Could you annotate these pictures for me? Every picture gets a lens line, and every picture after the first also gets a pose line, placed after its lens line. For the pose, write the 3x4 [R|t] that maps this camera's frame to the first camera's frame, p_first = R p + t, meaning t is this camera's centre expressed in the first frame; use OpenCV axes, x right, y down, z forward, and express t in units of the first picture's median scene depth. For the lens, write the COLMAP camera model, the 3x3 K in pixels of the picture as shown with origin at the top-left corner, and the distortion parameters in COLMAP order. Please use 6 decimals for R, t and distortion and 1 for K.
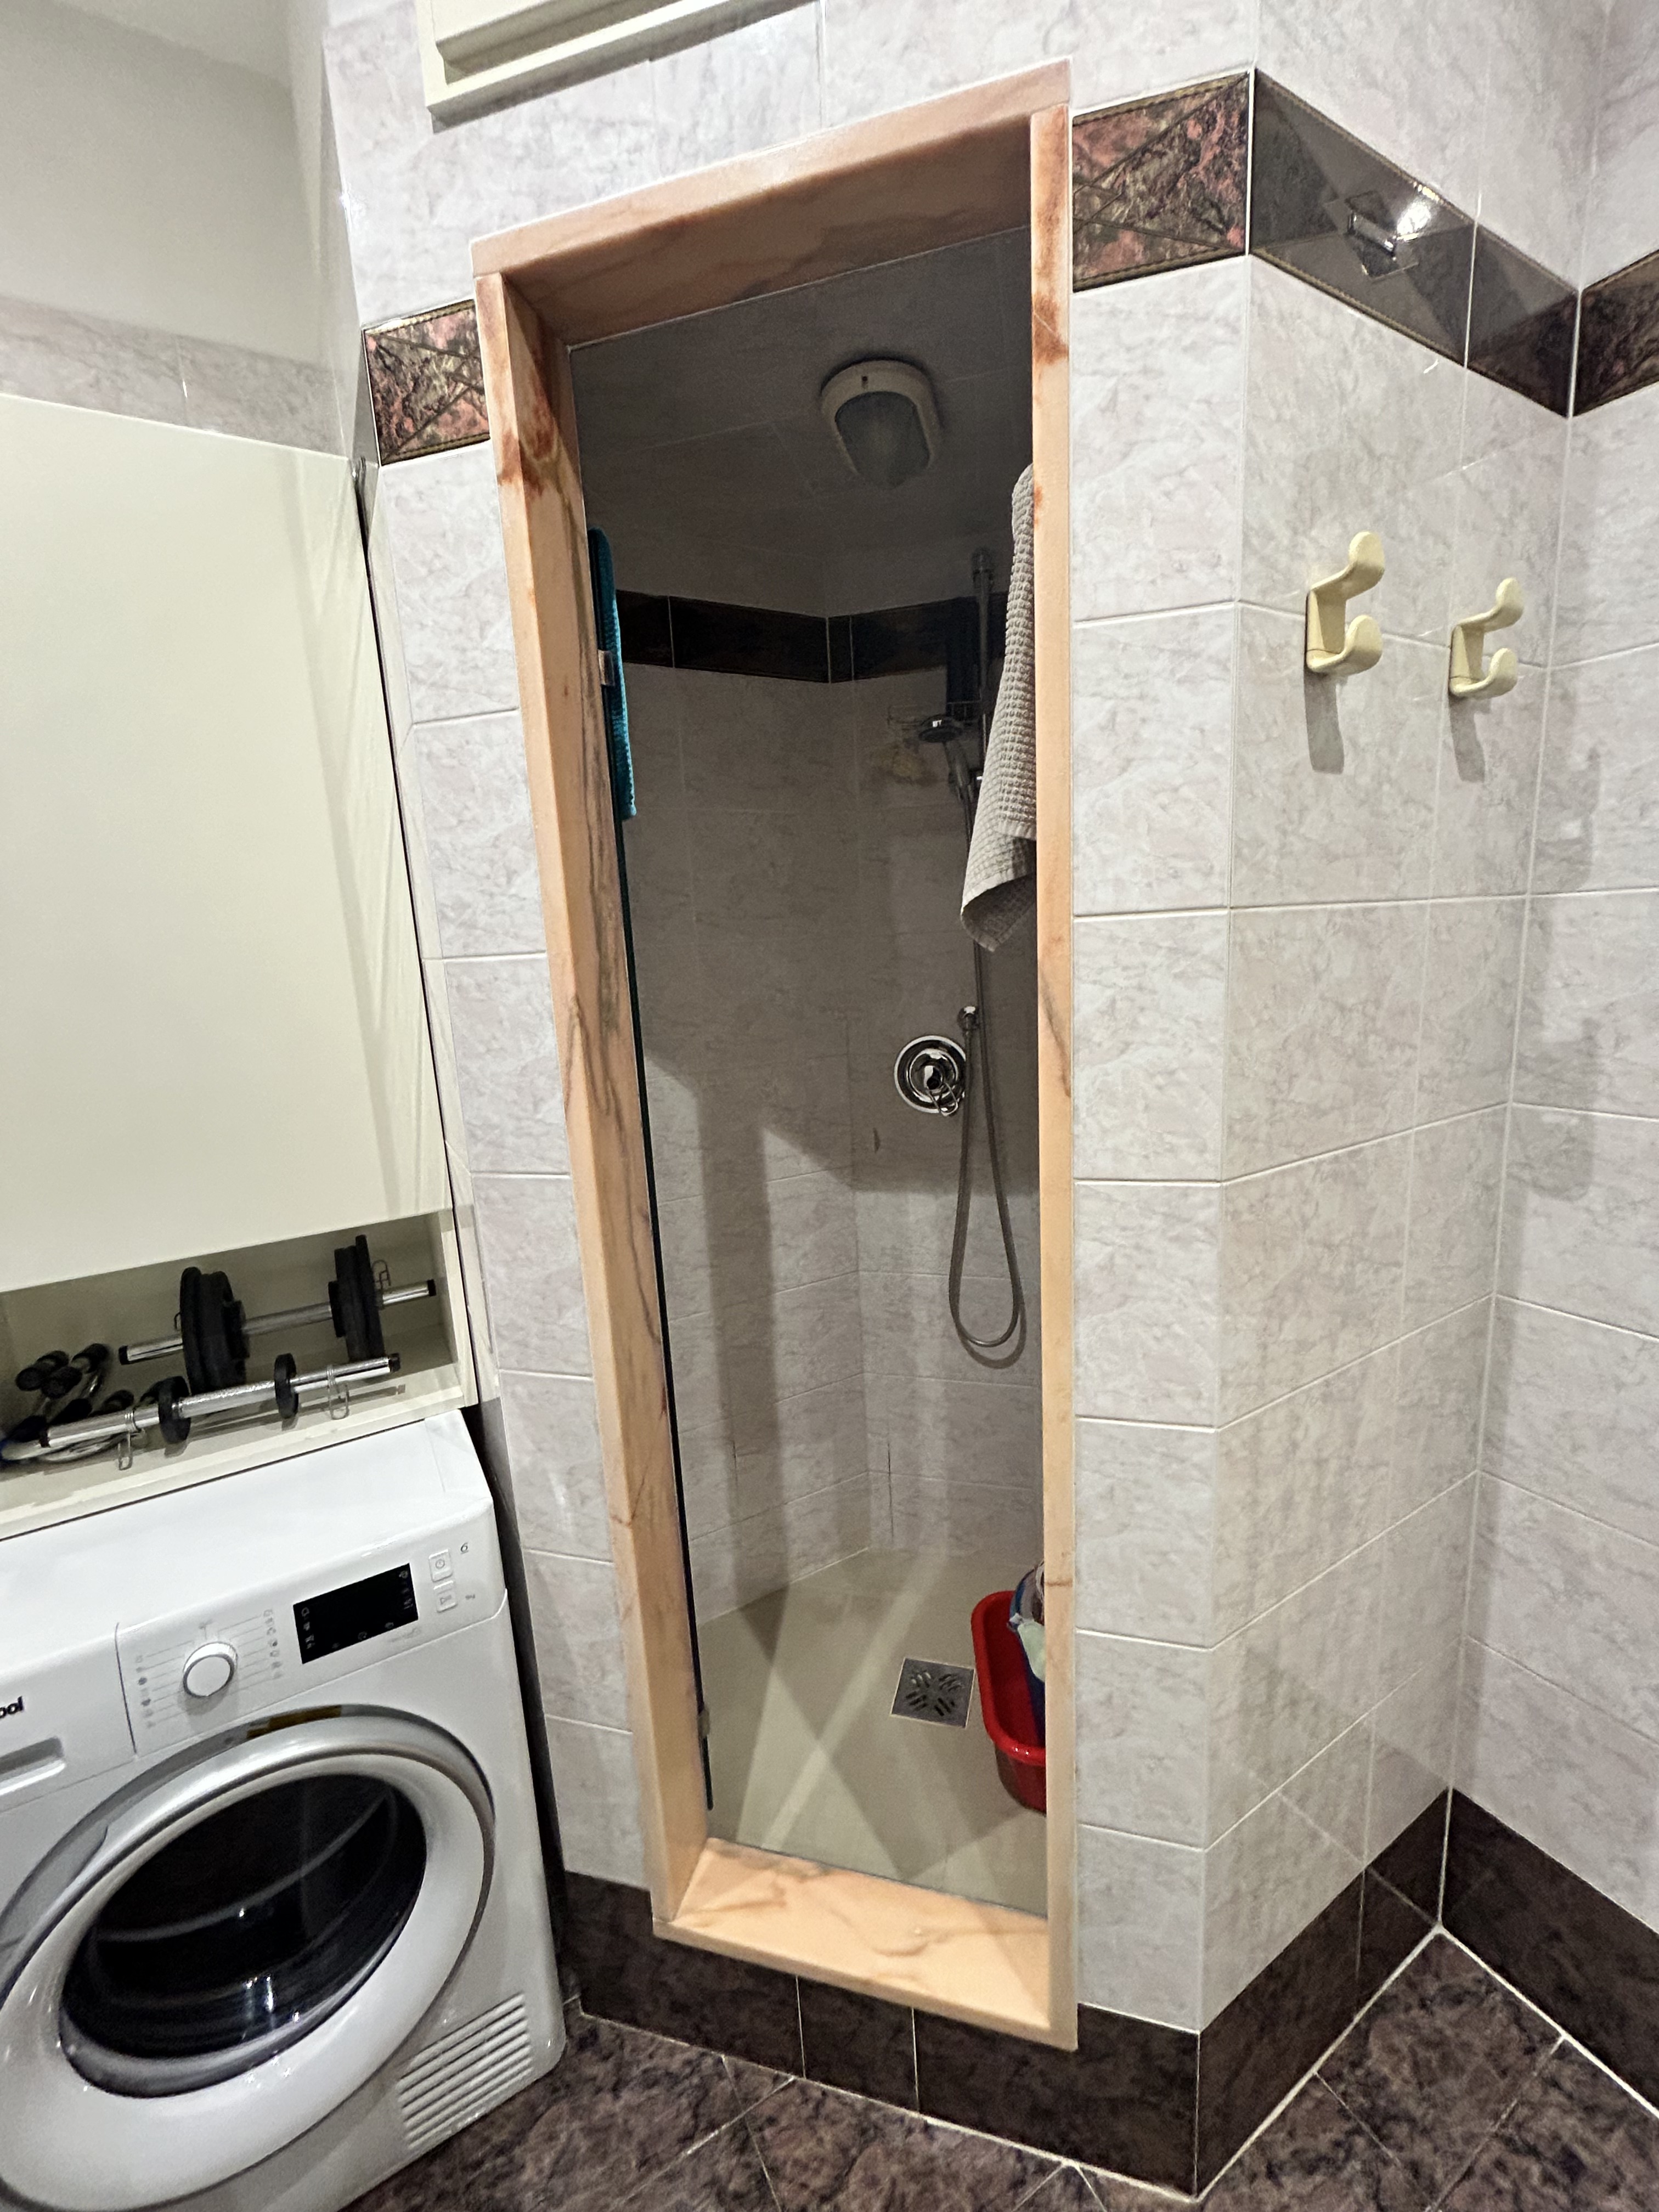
lens RADIAL K [[889.8, 0, 833.7], [0, 889.8, 1100.5], [0, 0, 1]] dist [0.000732, -0.000073]
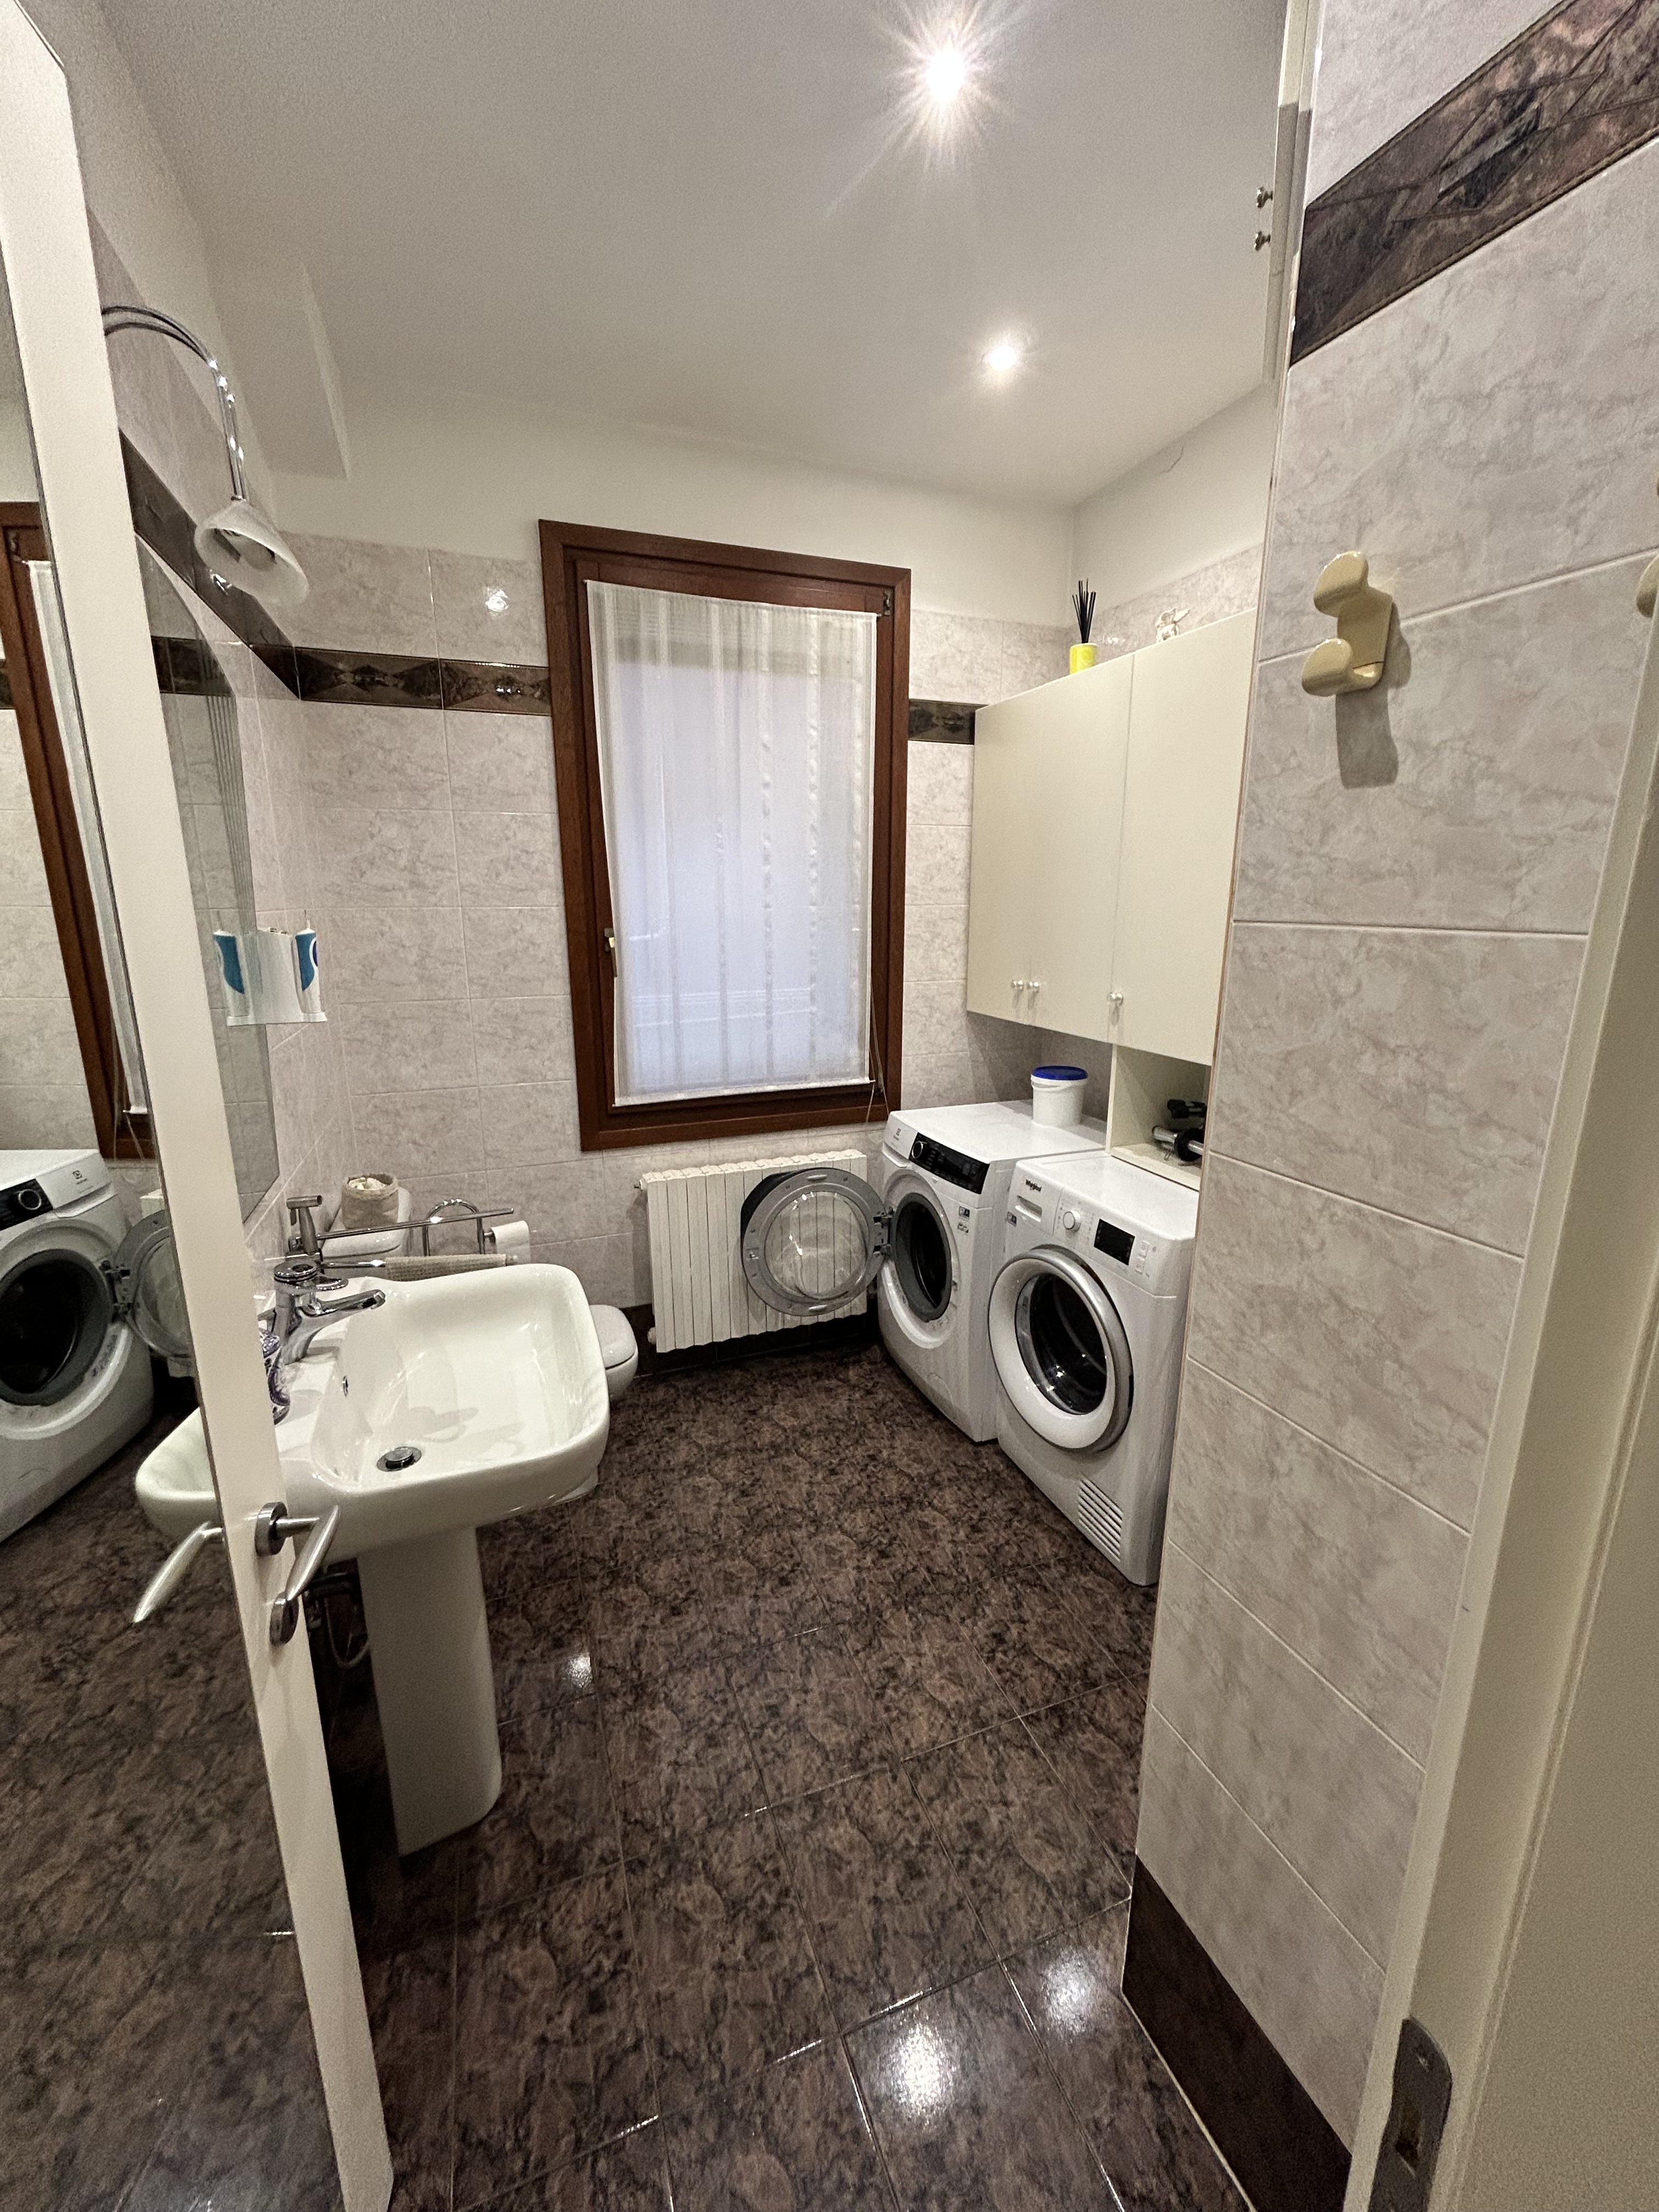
lens RADIAL K [[889.8, 0, 831.7], [0, 889.8, 1101.9], [0, 0, 1]] dist [0.000732, -0.000073]
pose [[-0.140692, 0.276351, -0.950703, 1.545016], [-0.174540, 0.938291, 0.298573, -0.225395], [0.974547, 0.207942, -0.083776, 0.565469]]
